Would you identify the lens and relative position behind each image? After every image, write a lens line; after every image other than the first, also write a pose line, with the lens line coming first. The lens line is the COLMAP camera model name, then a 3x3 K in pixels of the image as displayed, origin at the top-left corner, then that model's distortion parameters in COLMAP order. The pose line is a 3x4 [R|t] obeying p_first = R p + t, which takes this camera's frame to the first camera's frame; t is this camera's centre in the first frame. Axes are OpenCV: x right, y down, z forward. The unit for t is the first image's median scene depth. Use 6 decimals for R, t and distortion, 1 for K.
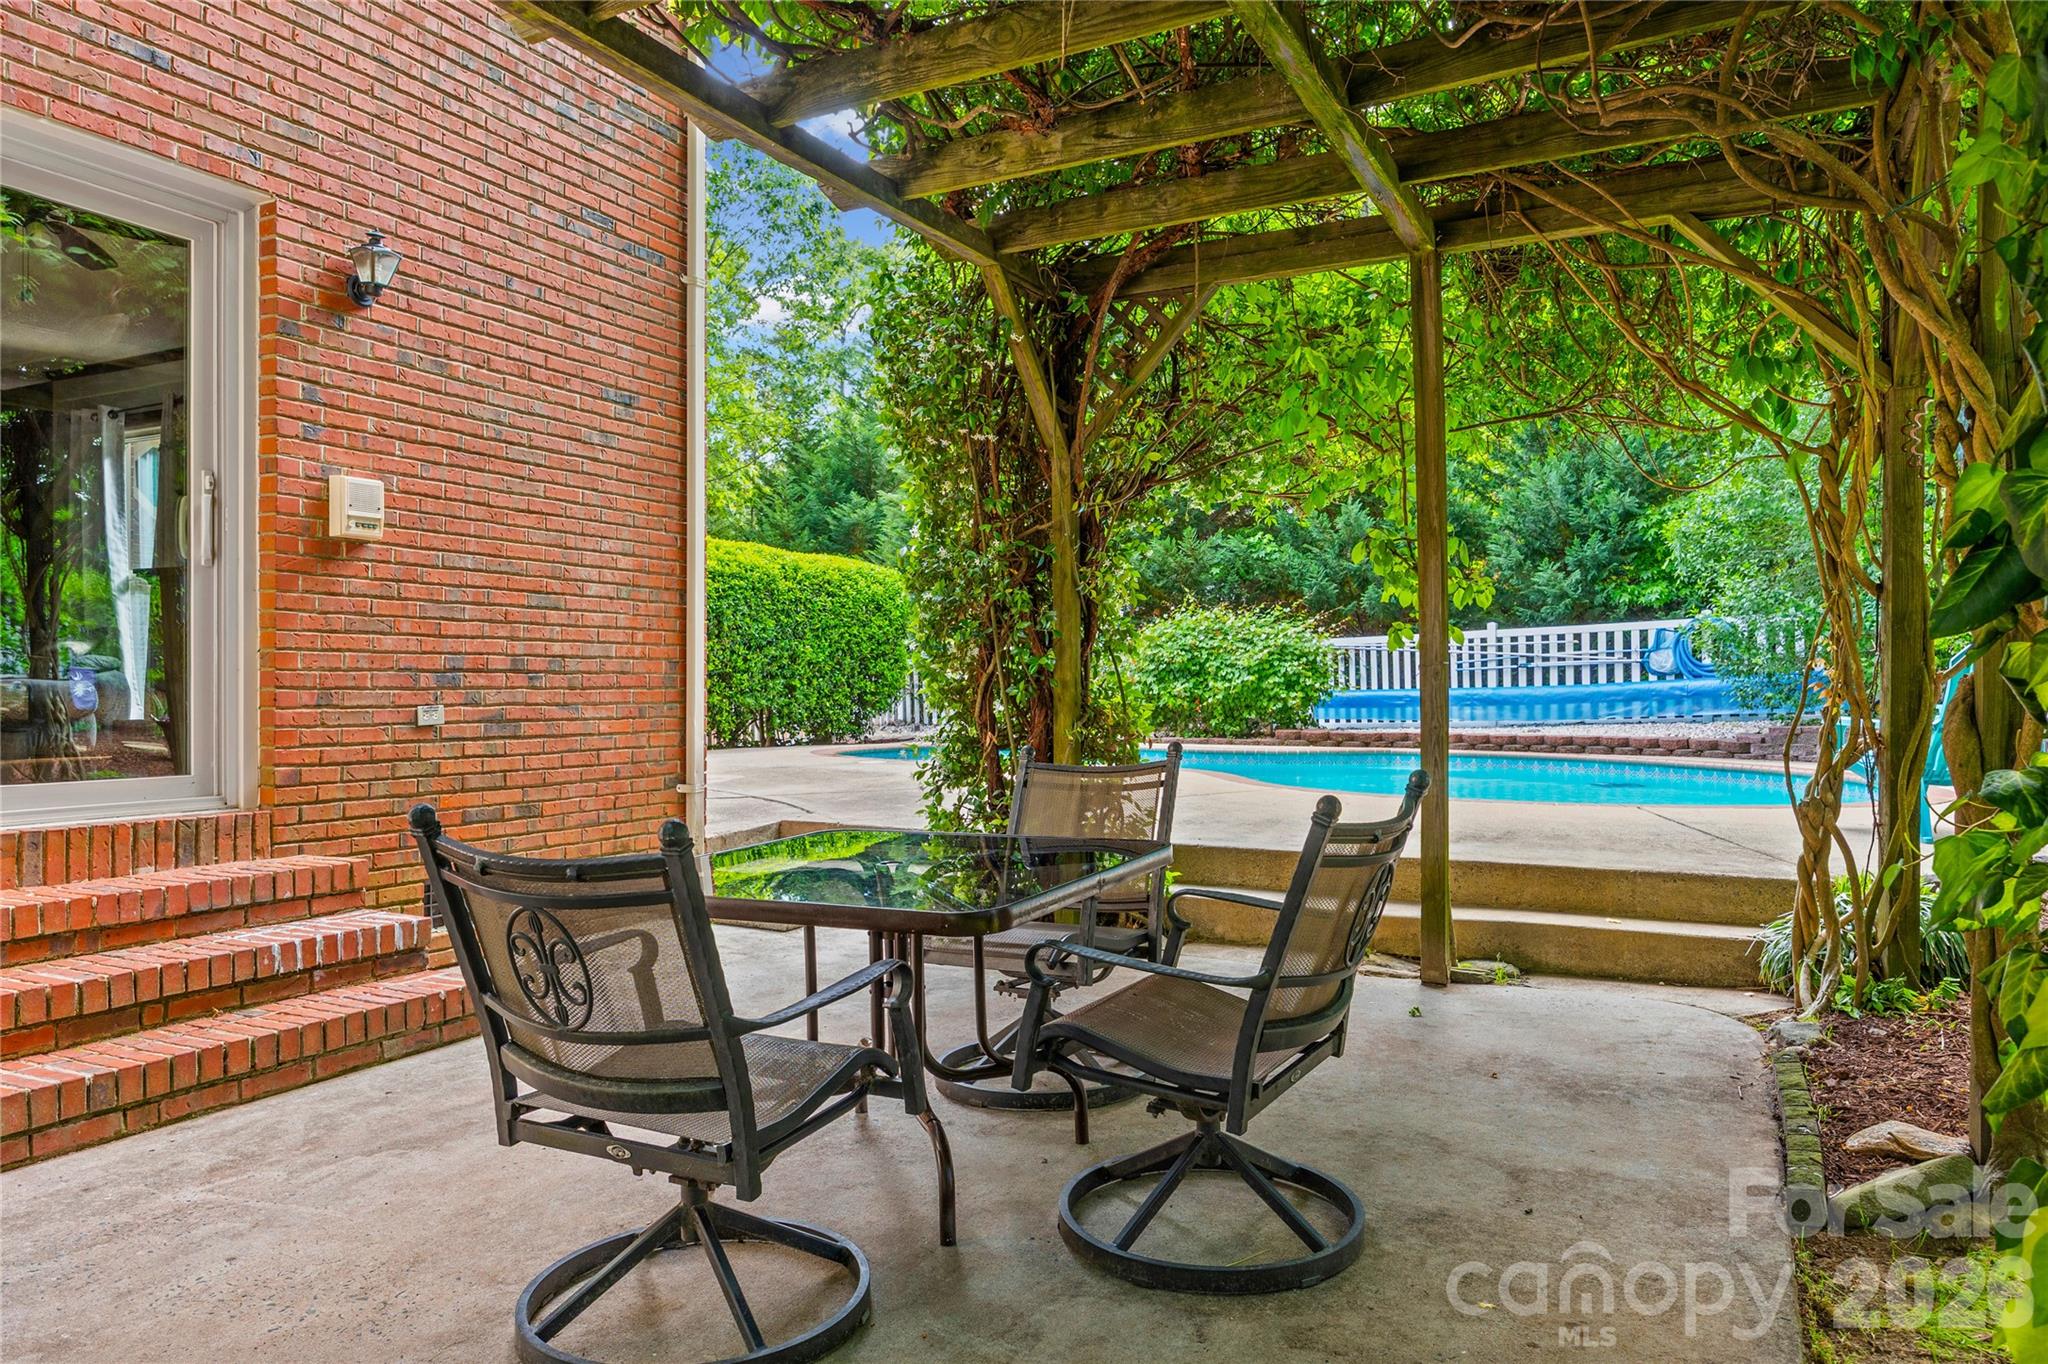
lens RADIAL K [[1401.2, 0, 1019.3], [0, 1401.2, 681.0], [0, 0, 1]] dist [0.001130, -0.000379]
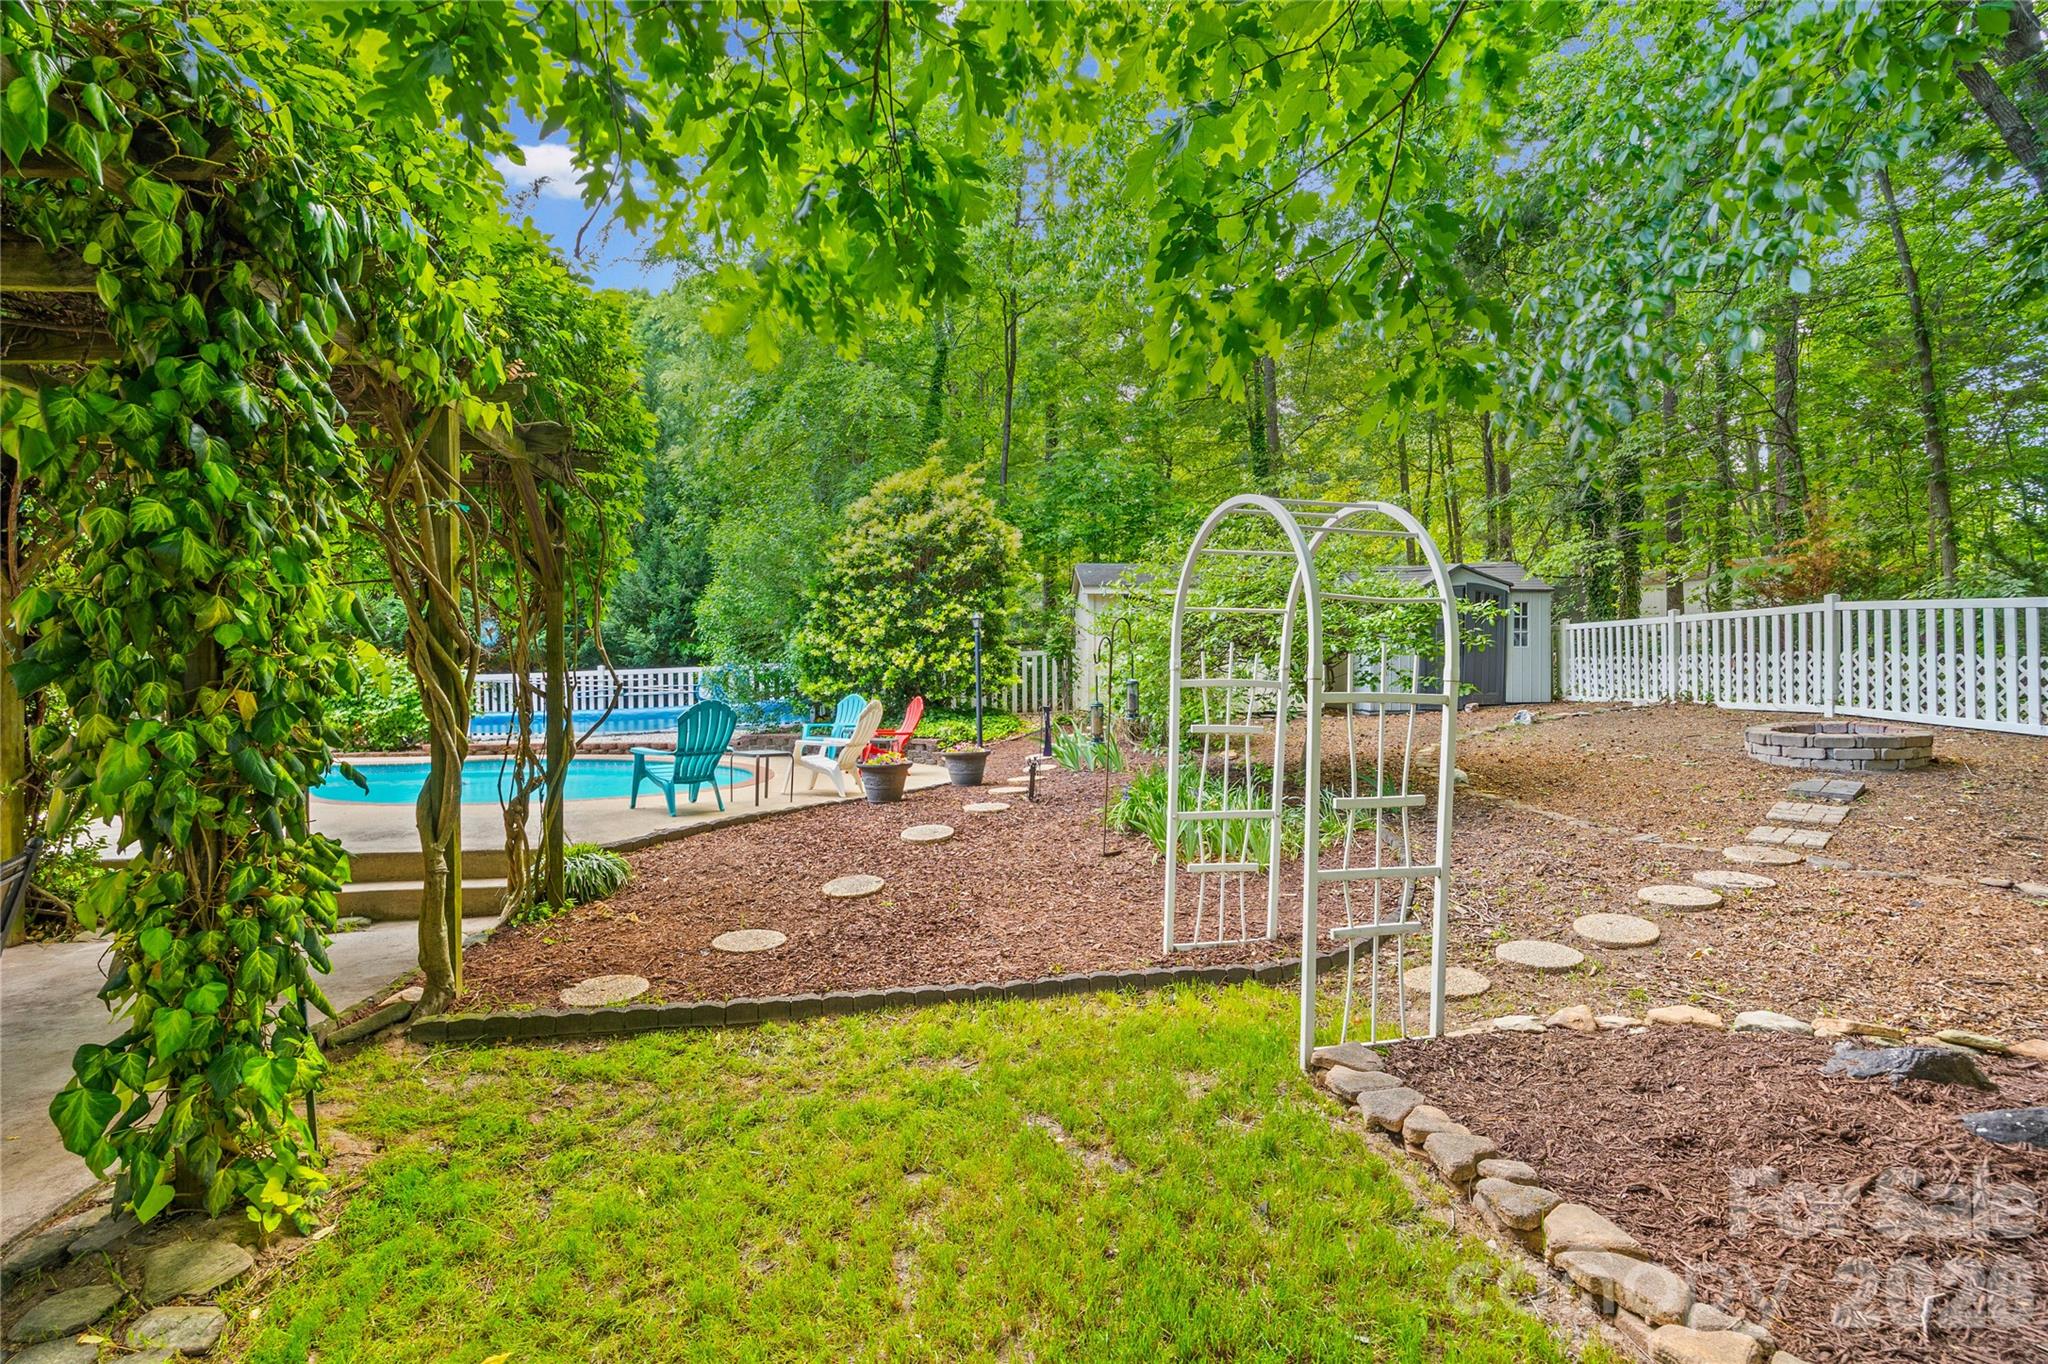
lens RADIAL K [[979.5, 0, 1032.3], [0, 979.5, 688.2], [0, 0, 1]] dist [-0.005021, -0.000524]
pose [[0.806162, -0.004329, 0.591680, 0.095450], [0.003433, 0.999991, 0.002638, -0.019633], [-0.591685, -0.000096, 0.806169, -0.113947]]
